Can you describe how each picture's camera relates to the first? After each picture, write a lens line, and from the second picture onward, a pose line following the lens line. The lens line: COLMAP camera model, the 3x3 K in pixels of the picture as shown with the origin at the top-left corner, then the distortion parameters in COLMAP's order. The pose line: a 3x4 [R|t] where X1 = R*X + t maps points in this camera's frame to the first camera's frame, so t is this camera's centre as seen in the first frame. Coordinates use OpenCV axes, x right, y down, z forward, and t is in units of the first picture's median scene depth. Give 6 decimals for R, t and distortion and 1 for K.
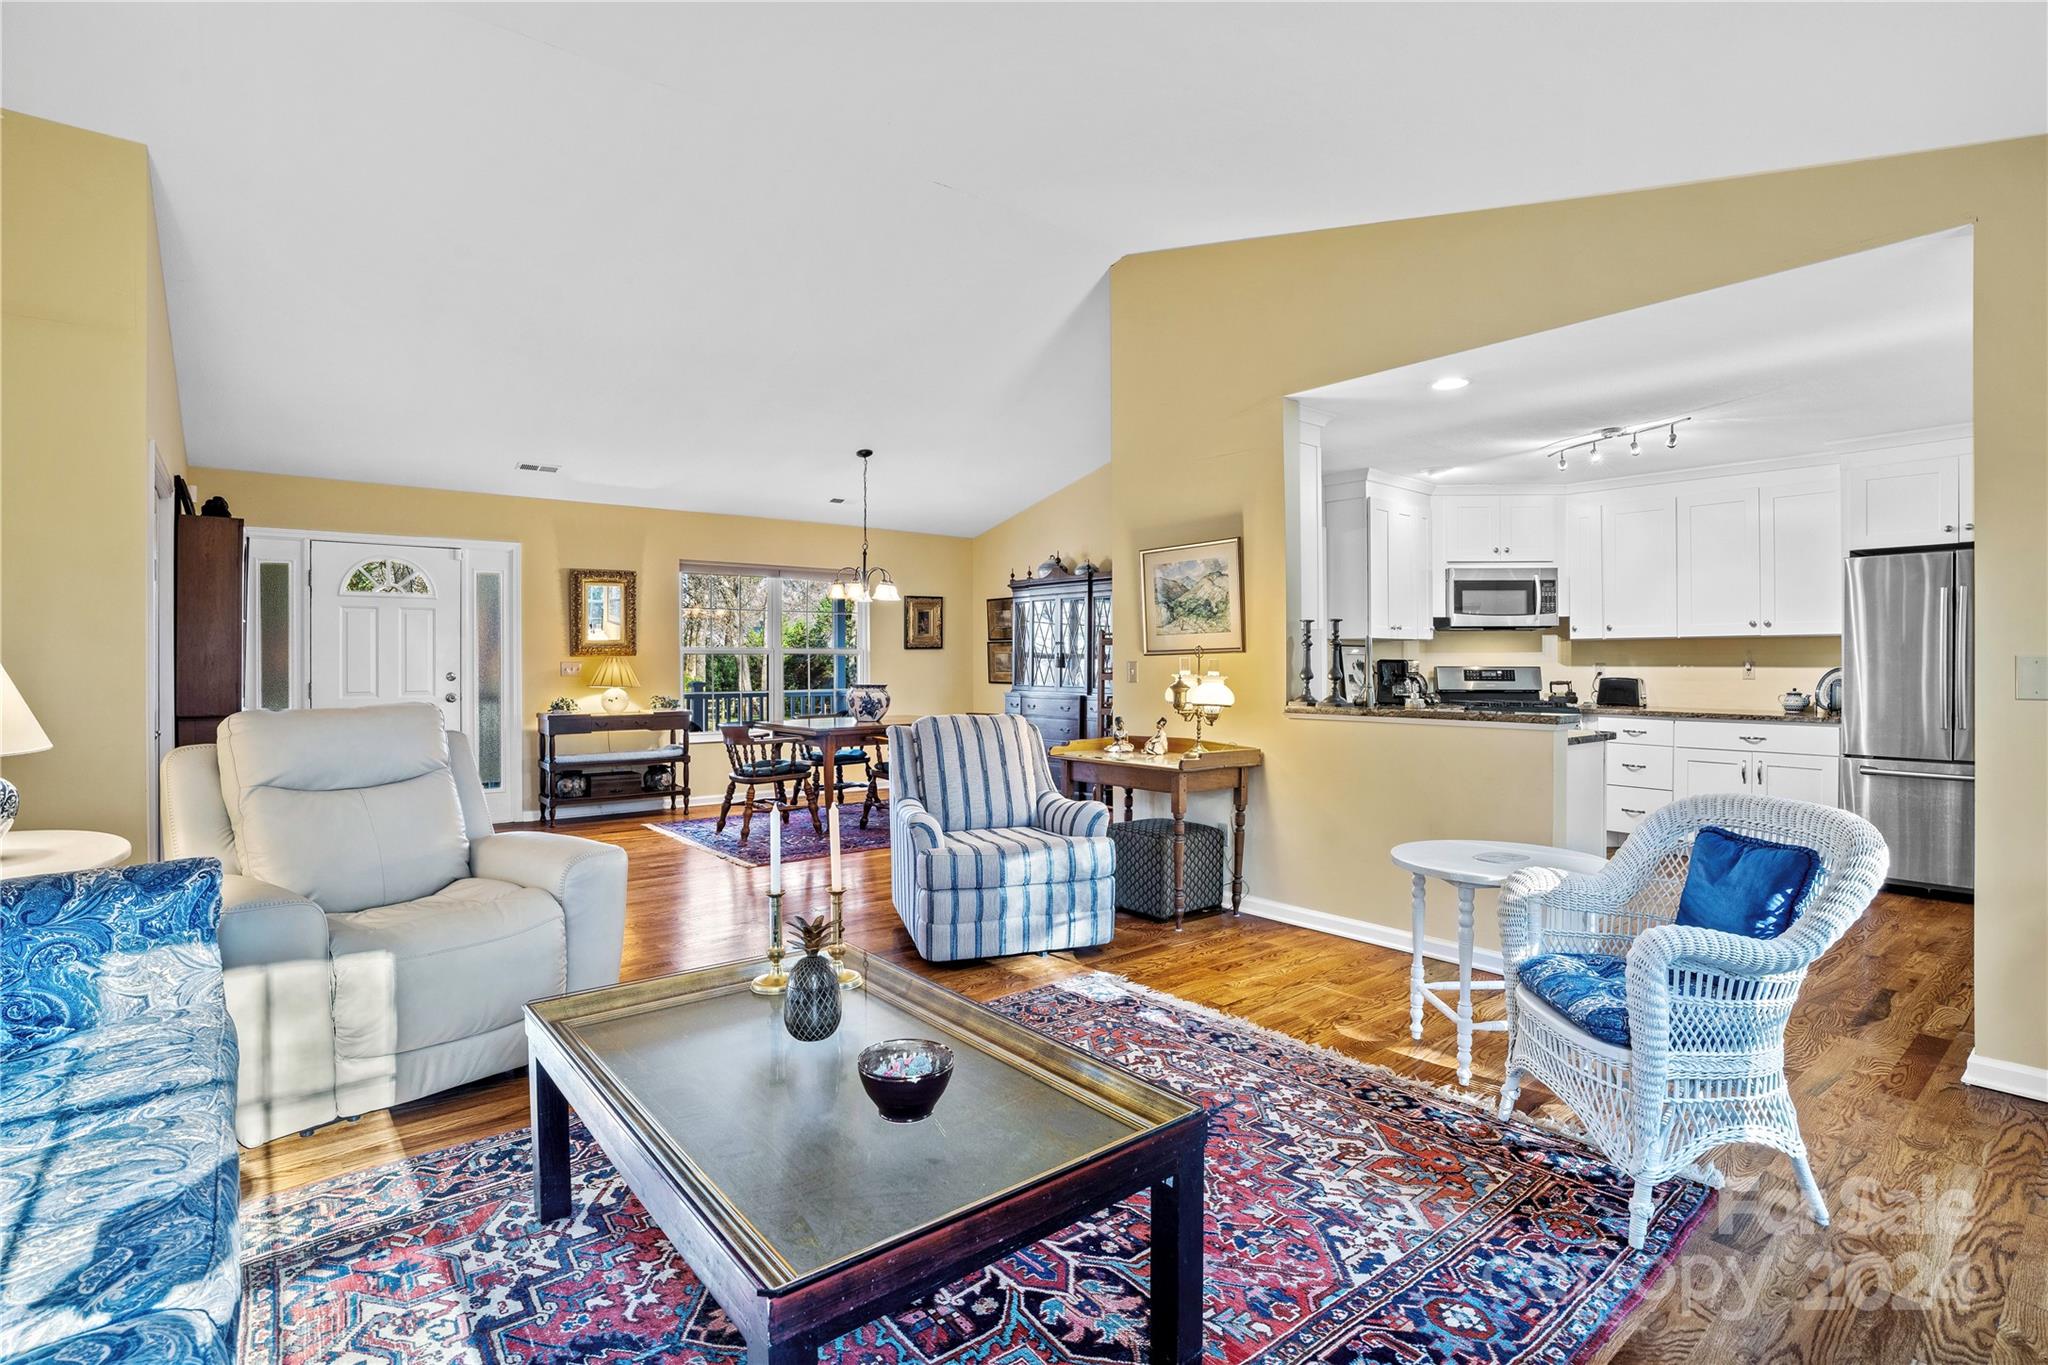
lens RADIAL K [[1002.2, 0, 981.8], [0, 1002.2, 670.6], [0, 0, 1]] dist [-0.059407, 0.023668]
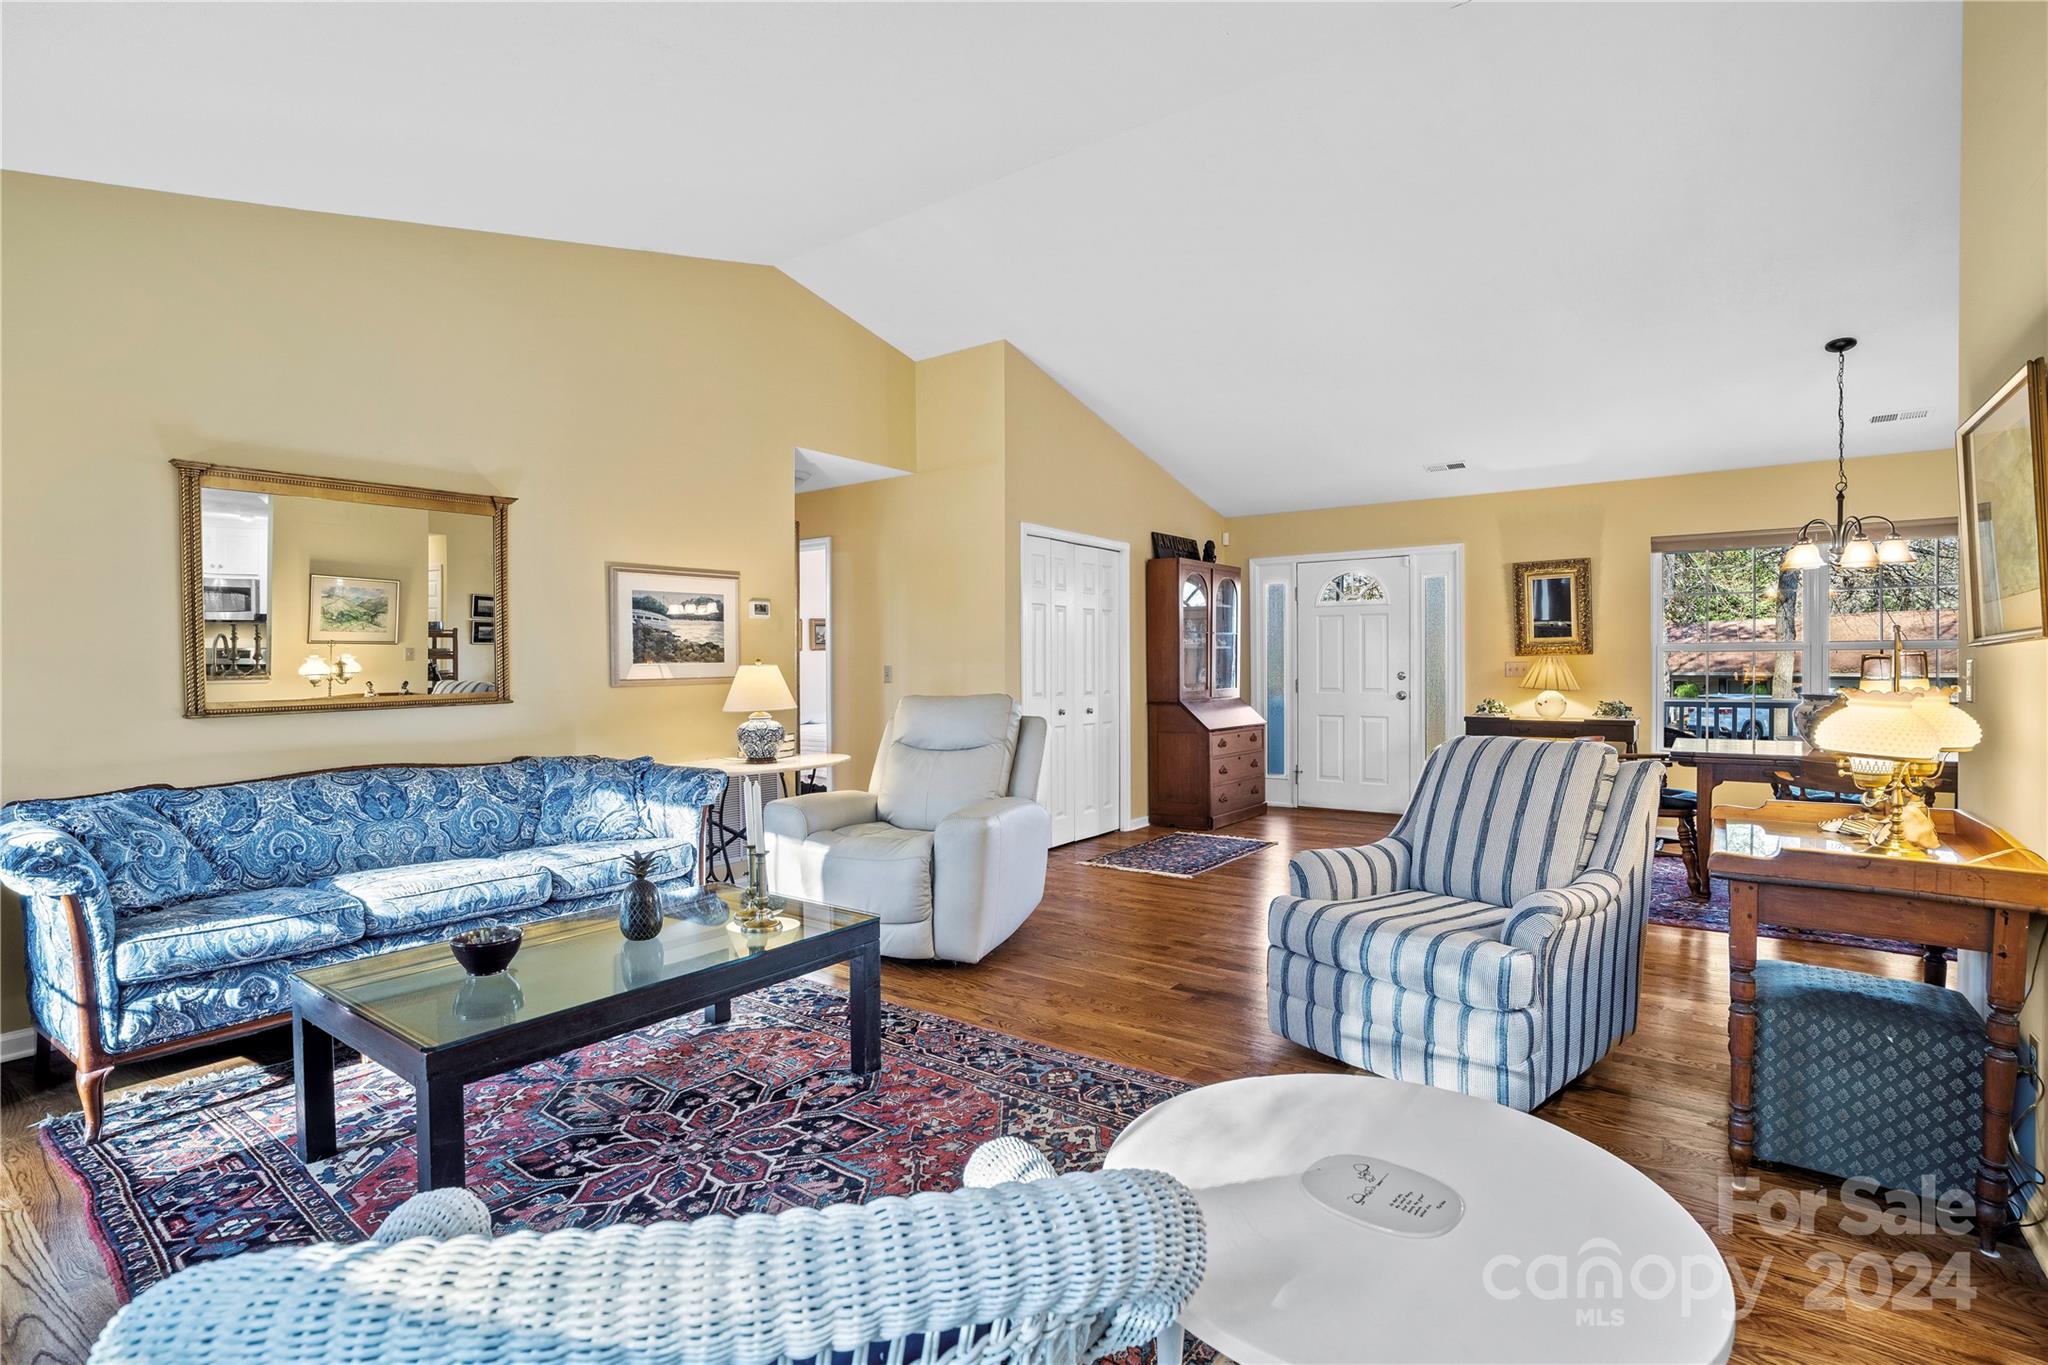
lens RADIAL K [[956.6, 0, 1027.7], [0, 956.6, 677.4], [0, 0, 1]] dist [-0.043874, 0.018033]
pose [[0.268725, 0.012056, -0.963142, 0.360616], [-0.002614, 0.999927, 0.011787, -0.003535], [0.963213, -0.000650, 0.268737, 0.337028]]
